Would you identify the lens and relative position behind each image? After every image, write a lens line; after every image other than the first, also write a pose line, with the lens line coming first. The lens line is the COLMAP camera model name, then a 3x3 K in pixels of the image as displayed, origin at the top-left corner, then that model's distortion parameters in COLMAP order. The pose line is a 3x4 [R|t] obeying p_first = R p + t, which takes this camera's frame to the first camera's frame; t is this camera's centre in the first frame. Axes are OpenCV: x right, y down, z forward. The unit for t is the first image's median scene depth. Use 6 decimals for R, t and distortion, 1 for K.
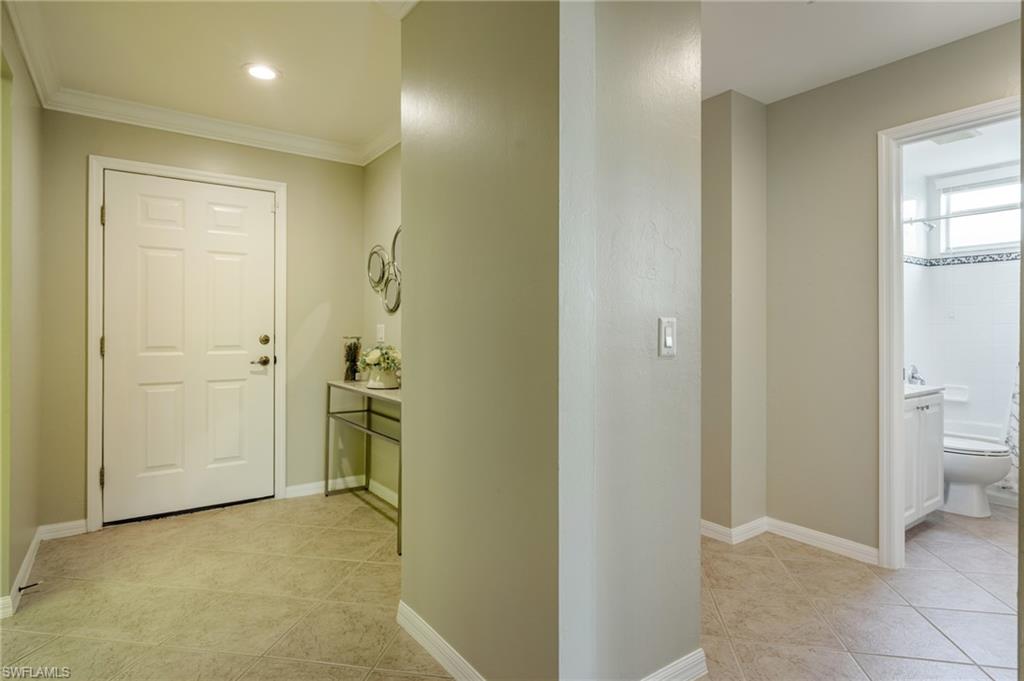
lens RADIAL K [[550.1, 0, 512.0], [0, 550.1, 331.3], [0, 0, 1]] dist [0.026700, 0.000293]
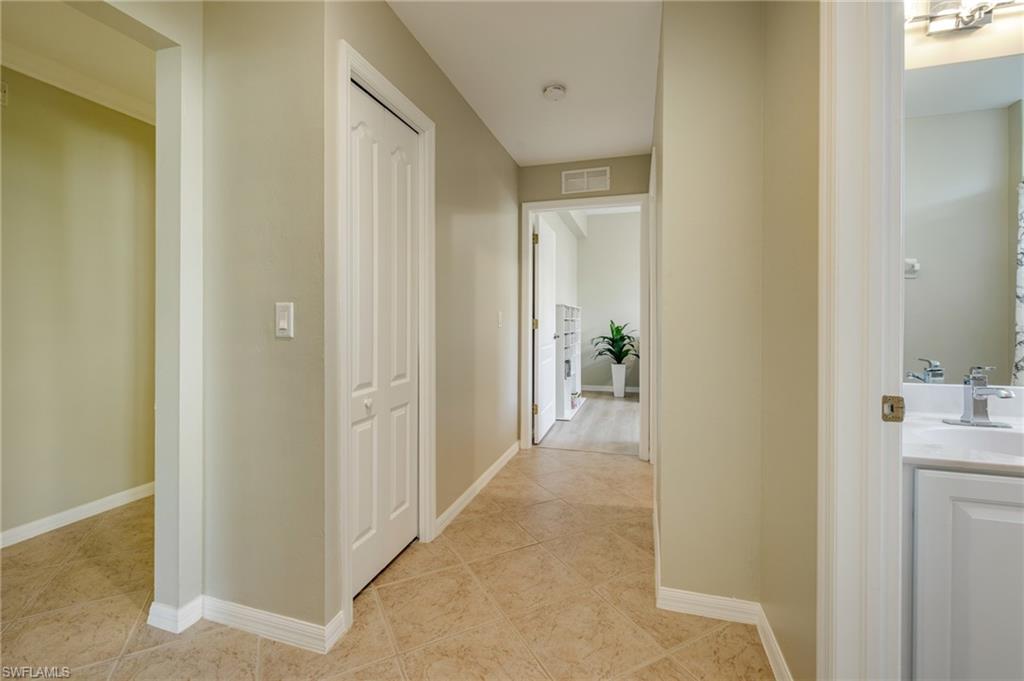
lens RADIAL K [[432.4, 0, 507.4], [0, 432.4, 324.1], [0, 0, 1]] dist [0.000792, -0.000060]
pose [[0.602020, 0.007146, -0.798449, 0.492036], [-0.002011, 0.999970, 0.007433, 0.004049], [0.798479, -0.002869, 0.602016, 0.334824]]
